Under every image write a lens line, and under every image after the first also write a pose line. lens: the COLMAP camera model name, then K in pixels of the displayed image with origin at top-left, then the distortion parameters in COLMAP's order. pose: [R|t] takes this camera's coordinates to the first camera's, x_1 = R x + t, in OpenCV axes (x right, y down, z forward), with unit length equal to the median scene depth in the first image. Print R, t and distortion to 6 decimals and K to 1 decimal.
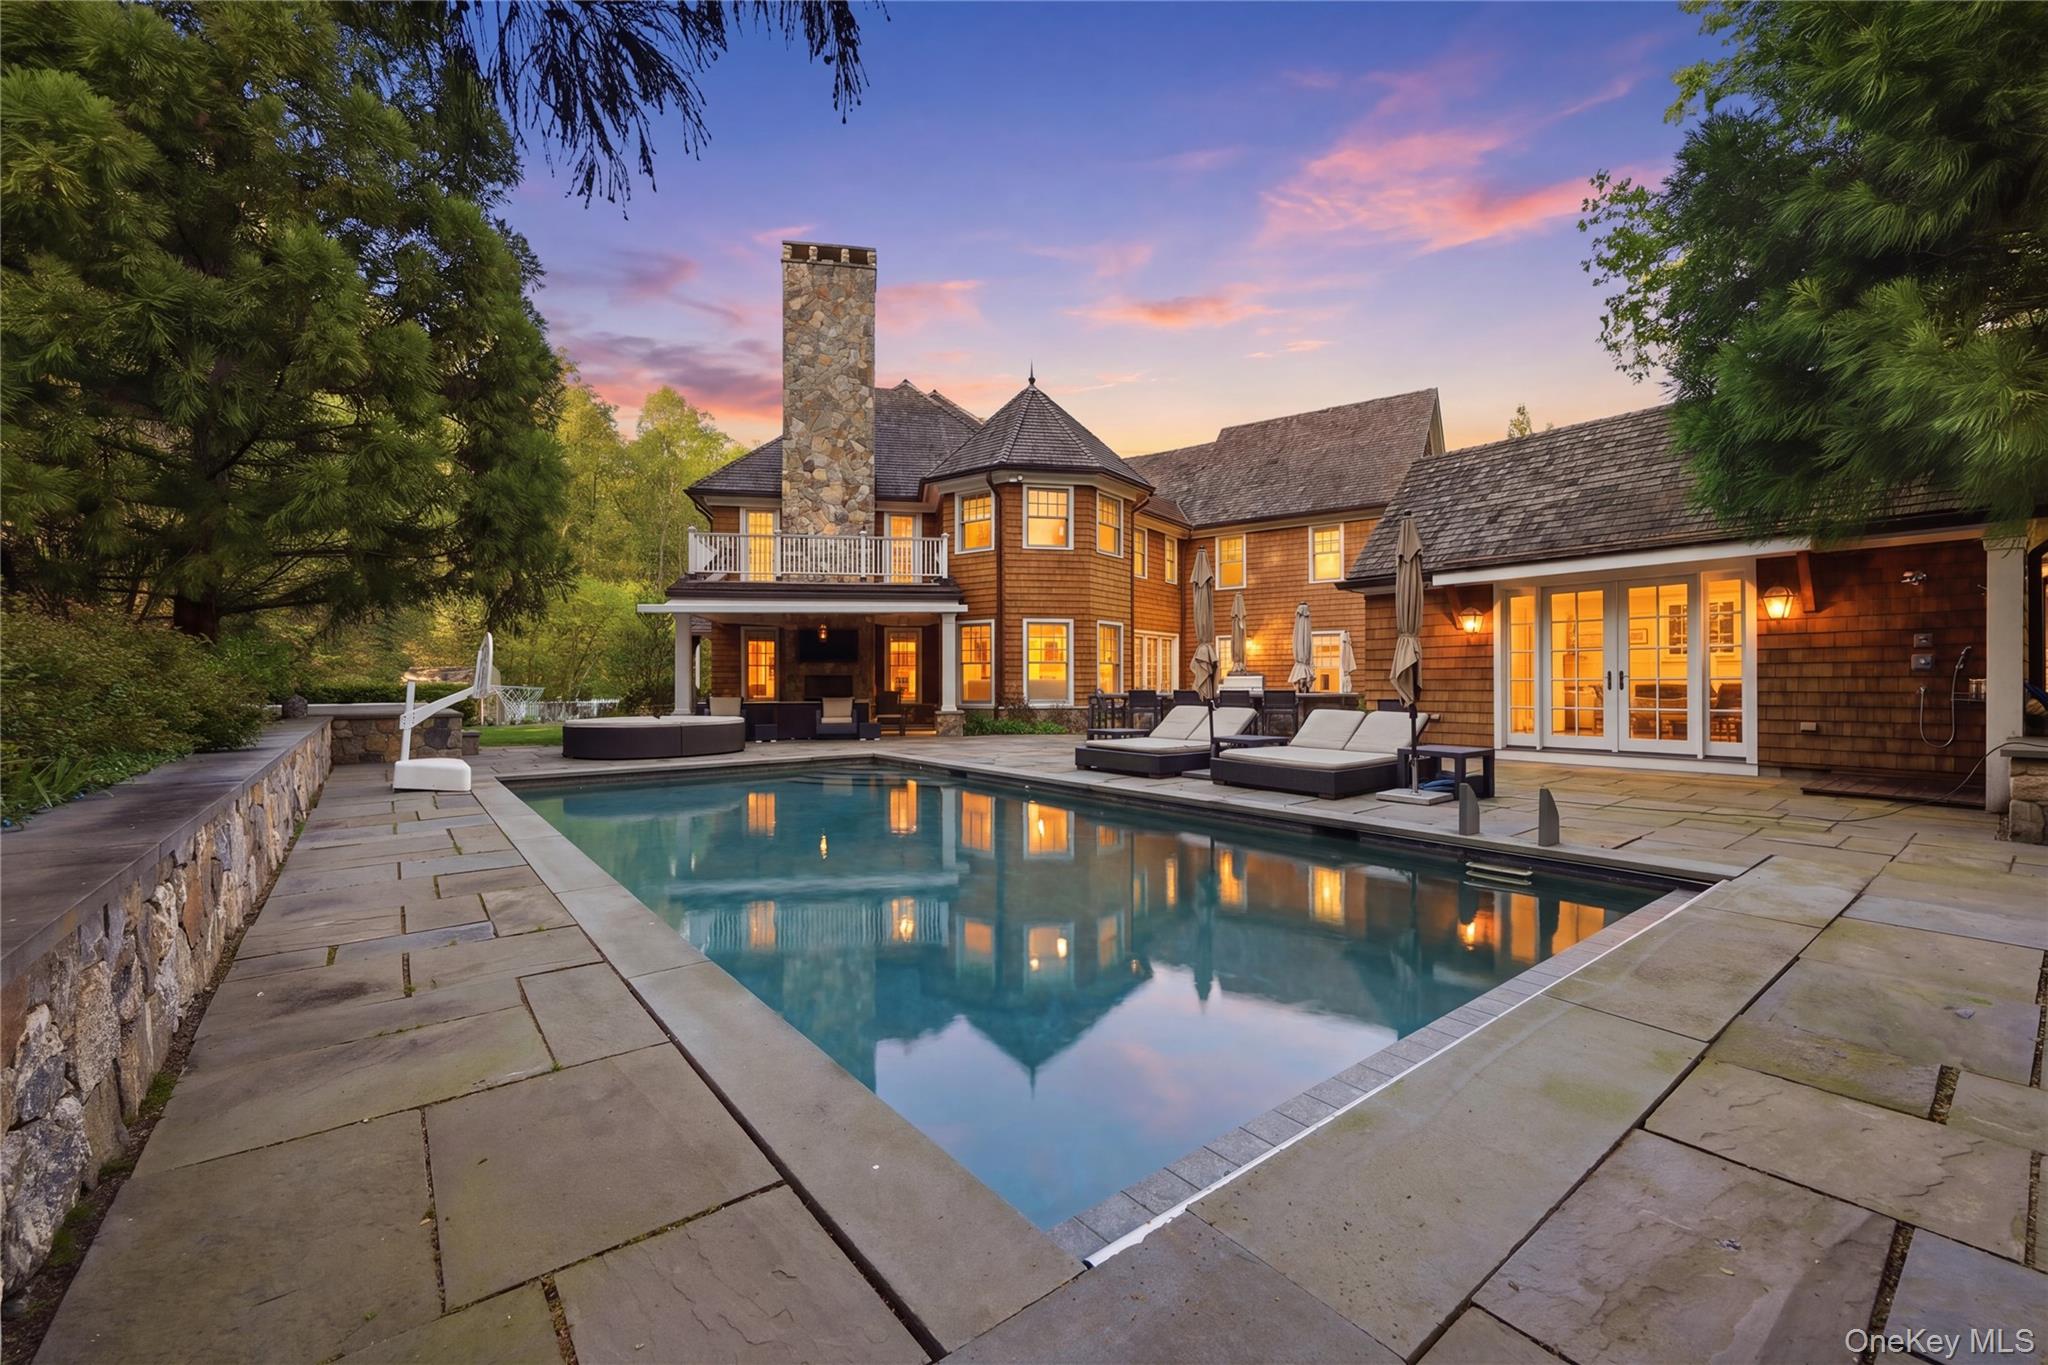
lens RADIAL K [[822.7, 0, 1025.4], [0, 822.7, 685.0], [0, 0, 1]] dist [0.001585, -0.000866]
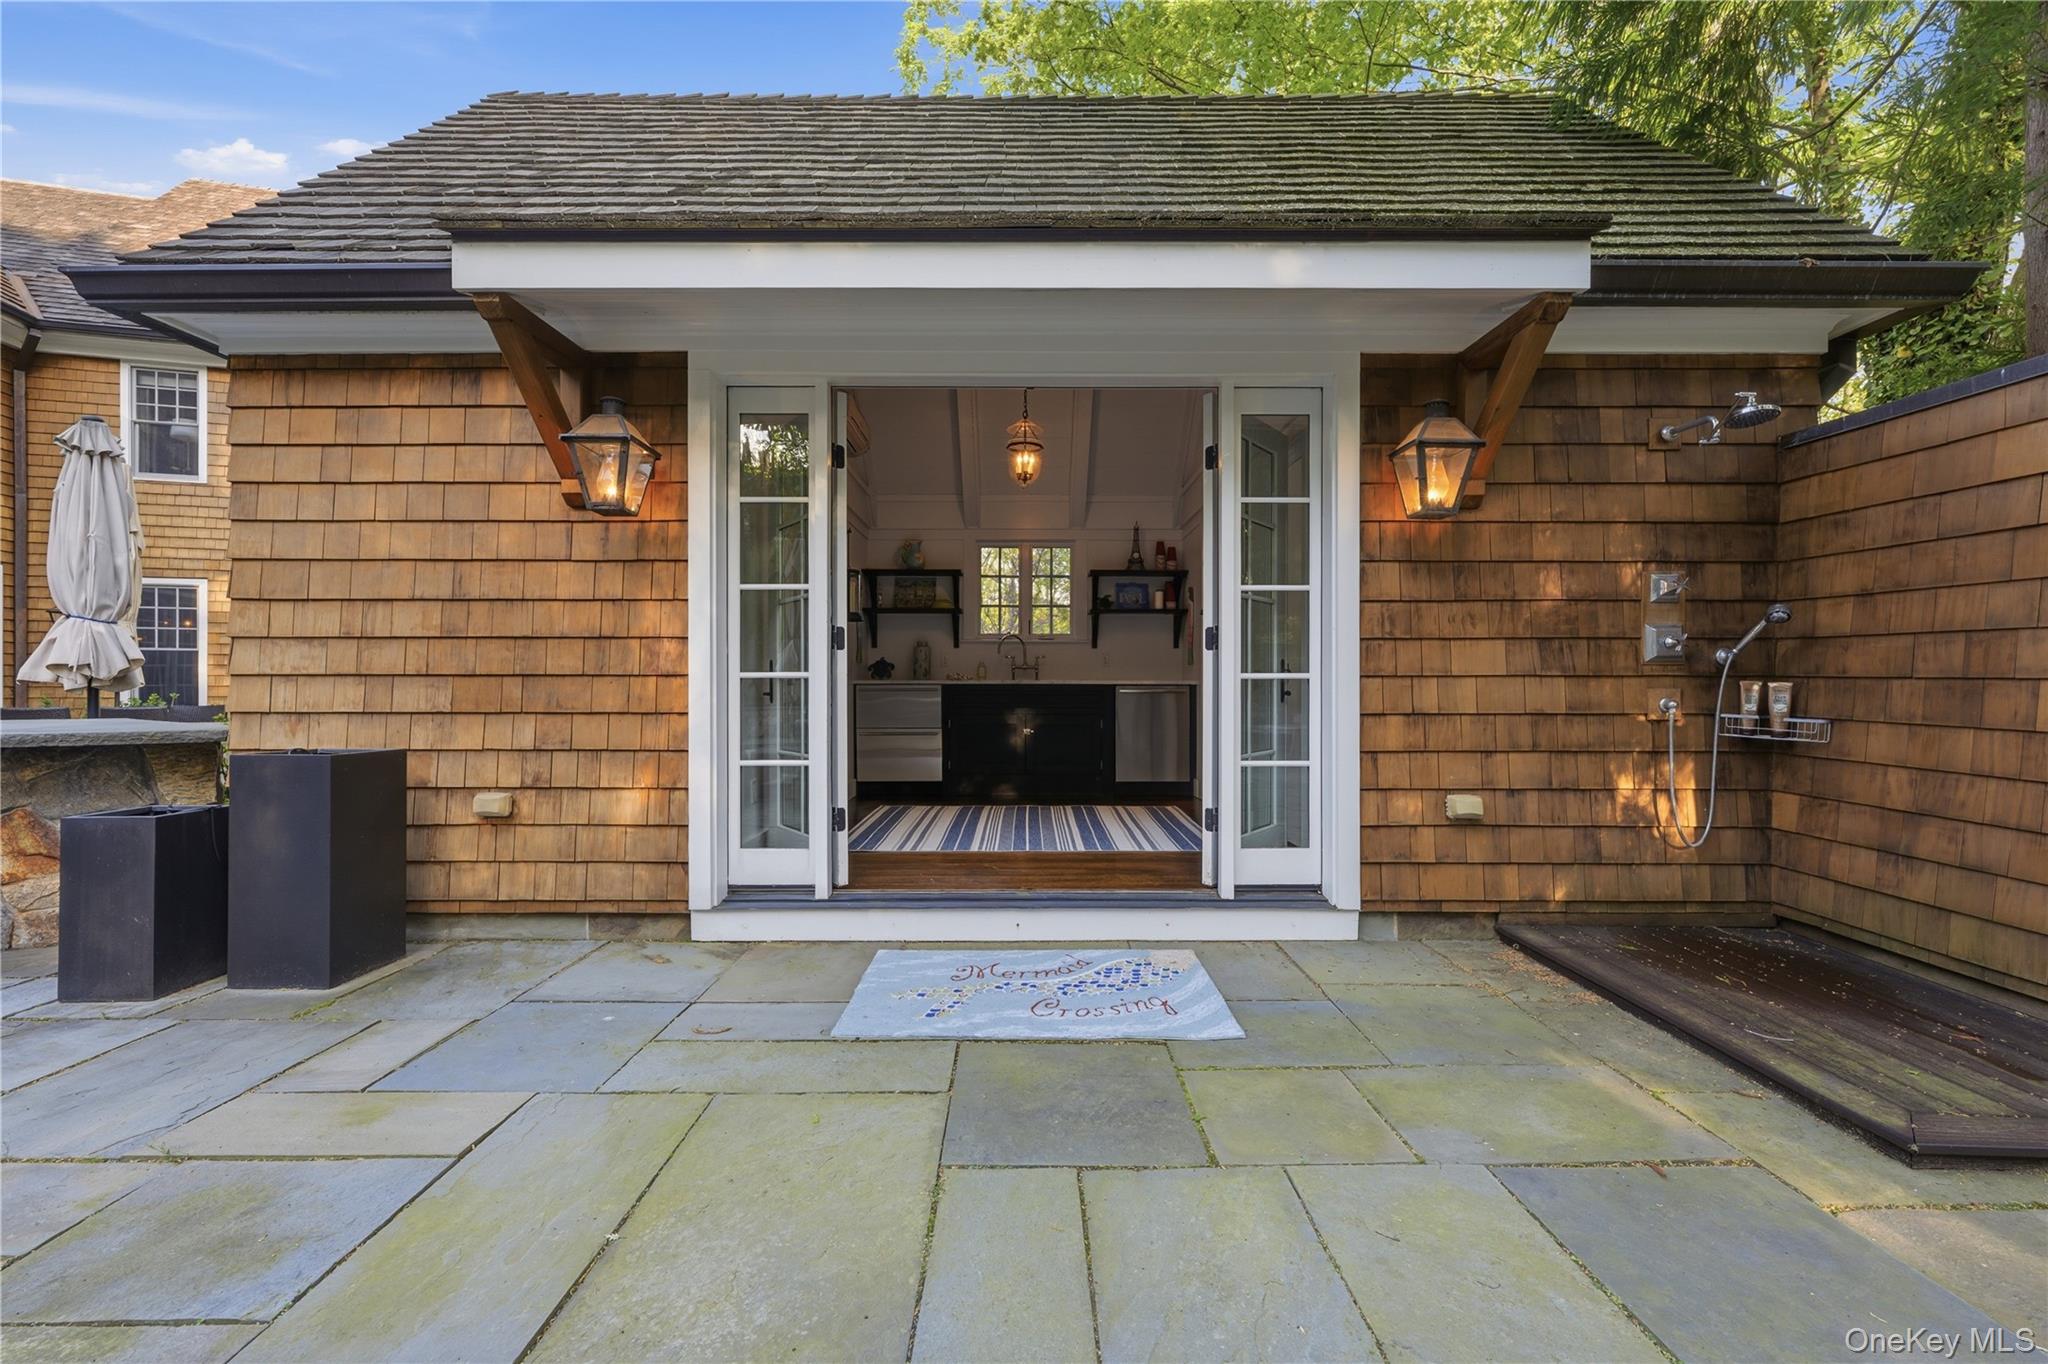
lens RADIAL K [[822.7, 0, 1024.2], [0, 822.7, 676.2], [0, 0, 1]] dist [0.001585, -0.000866]
pose [[0.600530, -0.000501, 0.799602, 0.236415], [-0.000933, 0.999999, 0.001328, -0.004089], [-0.799602, -0.001544, 0.600529, 0.422891]]
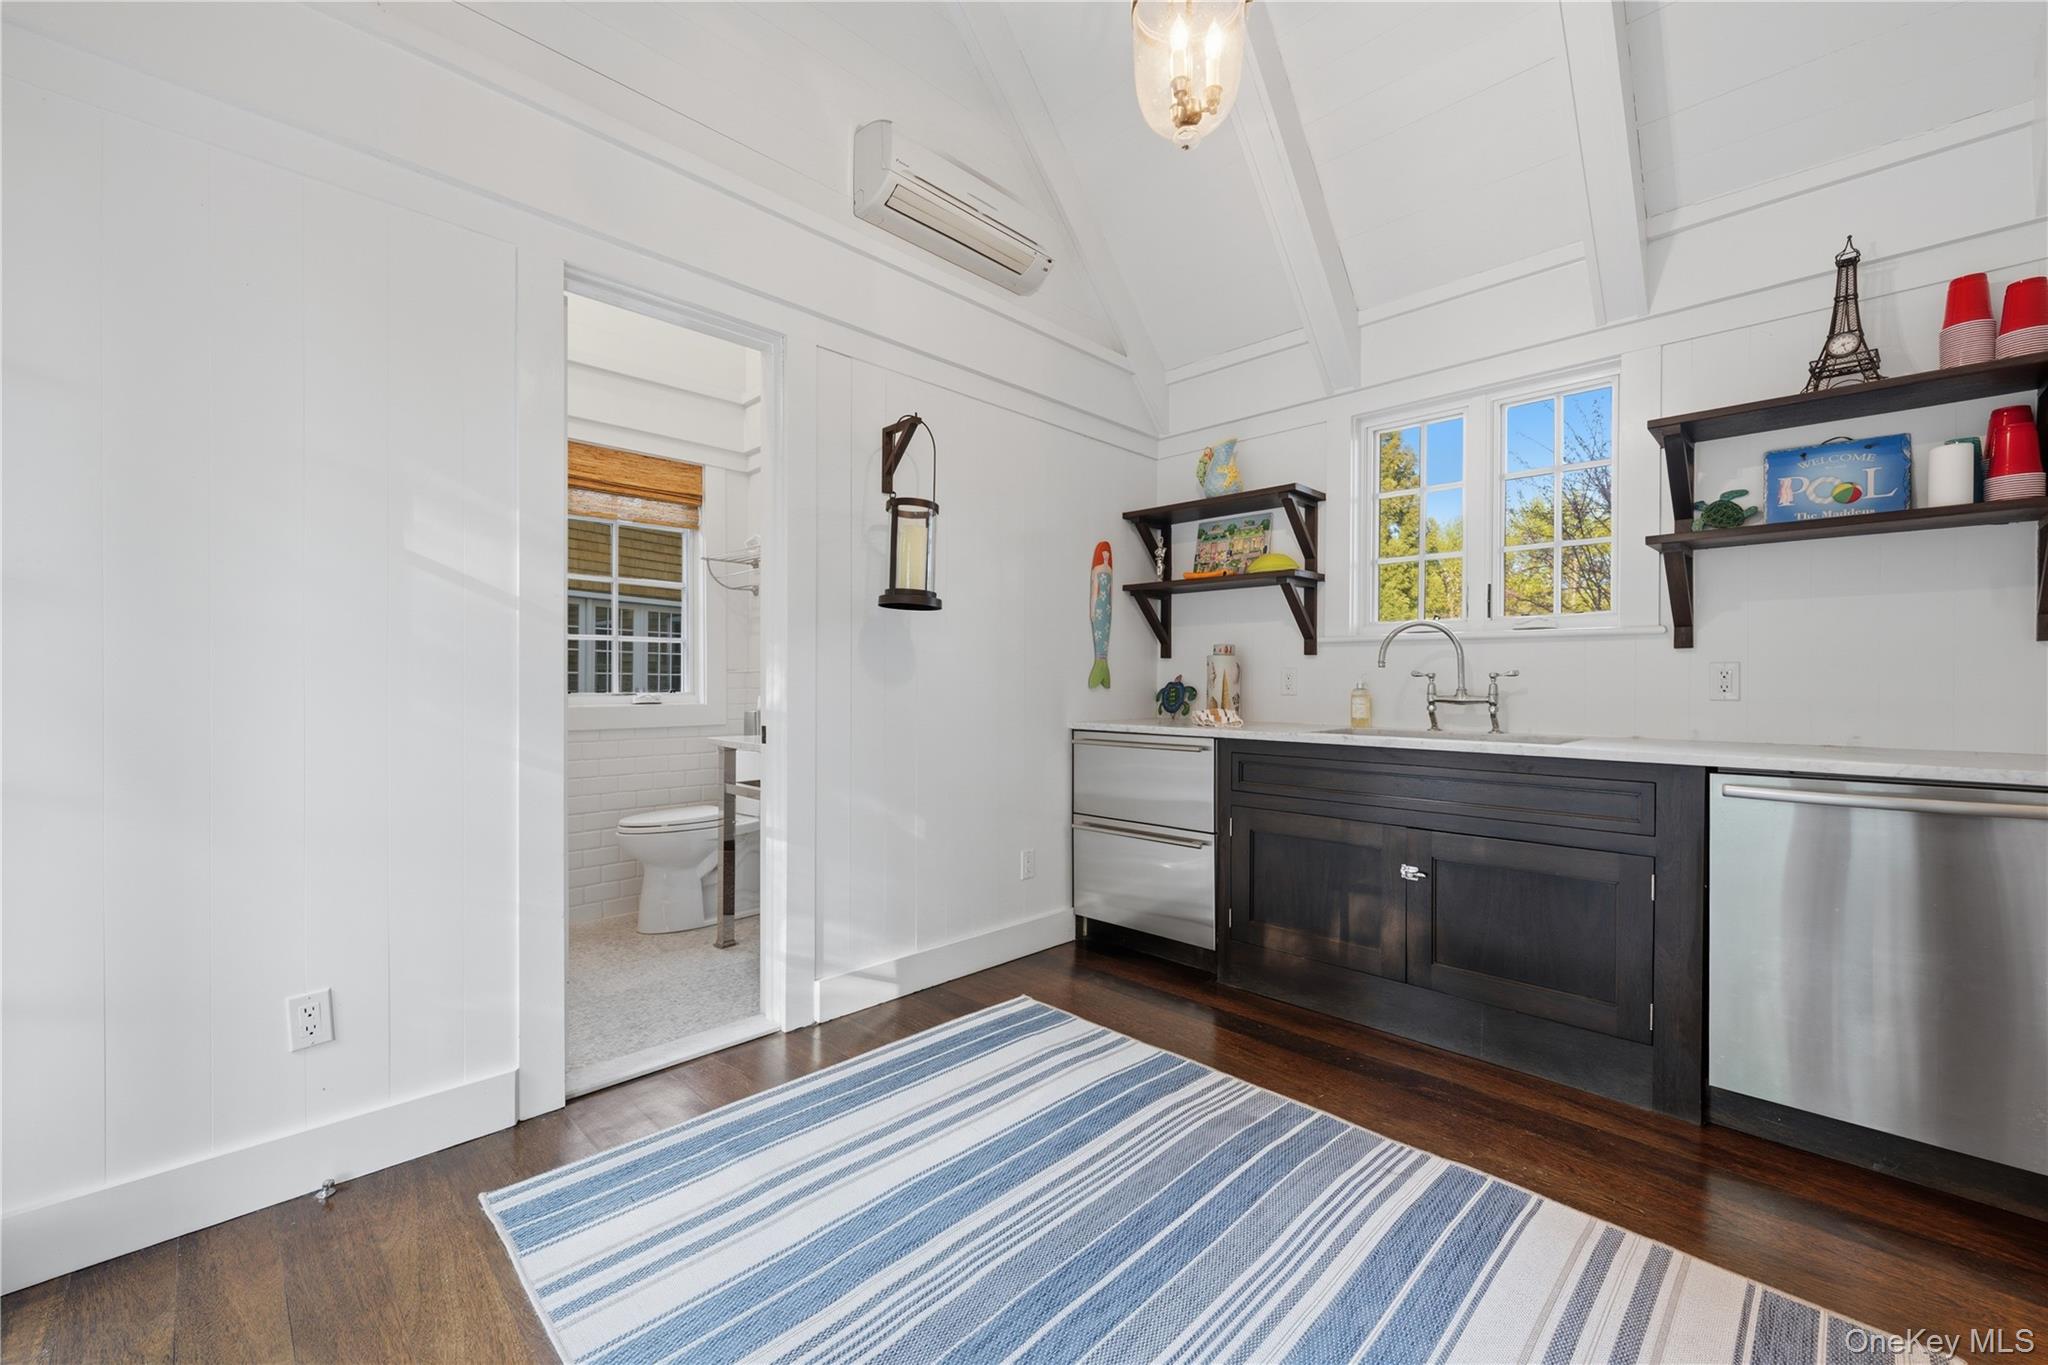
lens RADIAL K [[822.7, 0, 1010.7], [0, 822.7, 682.0], [0, 0, 1]] dist [0.001585, -0.000866]
pose [[0.990210, 0.005280, 0.139489, 0.331925], [-0.005180, 0.999986, -0.001081, -0.007178], [-0.139492, 0.000348, 0.990223, 0.464354]]
